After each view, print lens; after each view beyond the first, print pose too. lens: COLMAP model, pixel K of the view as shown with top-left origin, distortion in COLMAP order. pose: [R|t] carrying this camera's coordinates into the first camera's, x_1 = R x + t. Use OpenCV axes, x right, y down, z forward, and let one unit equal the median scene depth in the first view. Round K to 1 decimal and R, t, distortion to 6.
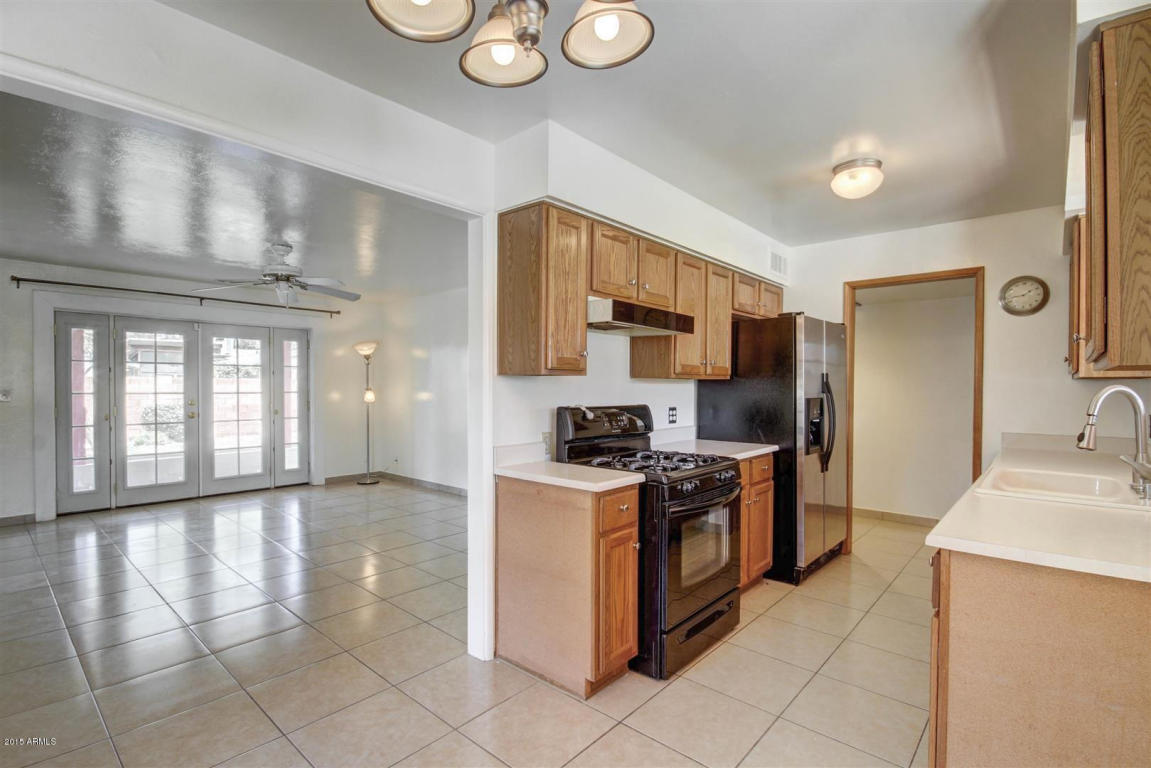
lens RADIAL K [[537.9, 0, 575.9], [0, 537.9, 390.1], [0, 0, 1]] dist [-0.008015, -0.003393]
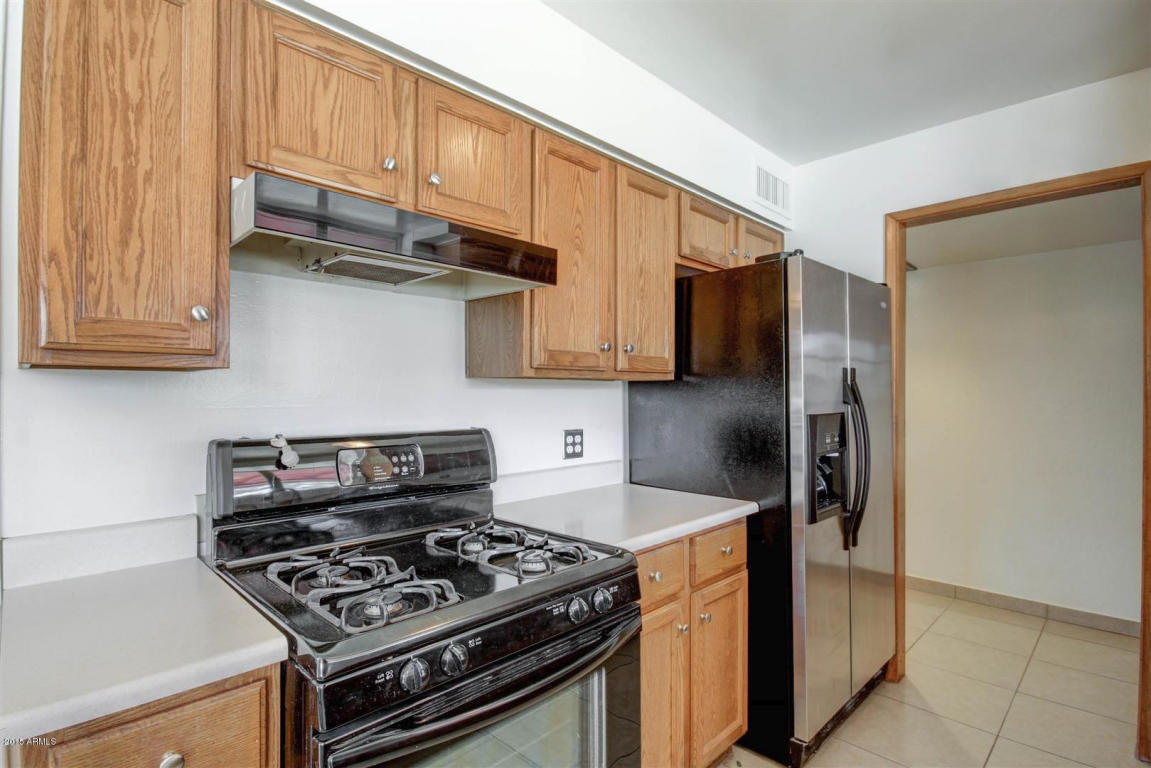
lens RADIAL K [[537.9, 0, 579.0], [0, 537.9, 388.5], [0, 0, 1]] dist [-0.008015, -0.003393]
pose [[0.997155, -0.005902, -0.075141, 0.234181], [0.004579, 0.999832, -0.017760, -0.001604], [0.075234, 0.017365, 0.997015, 0.441185]]
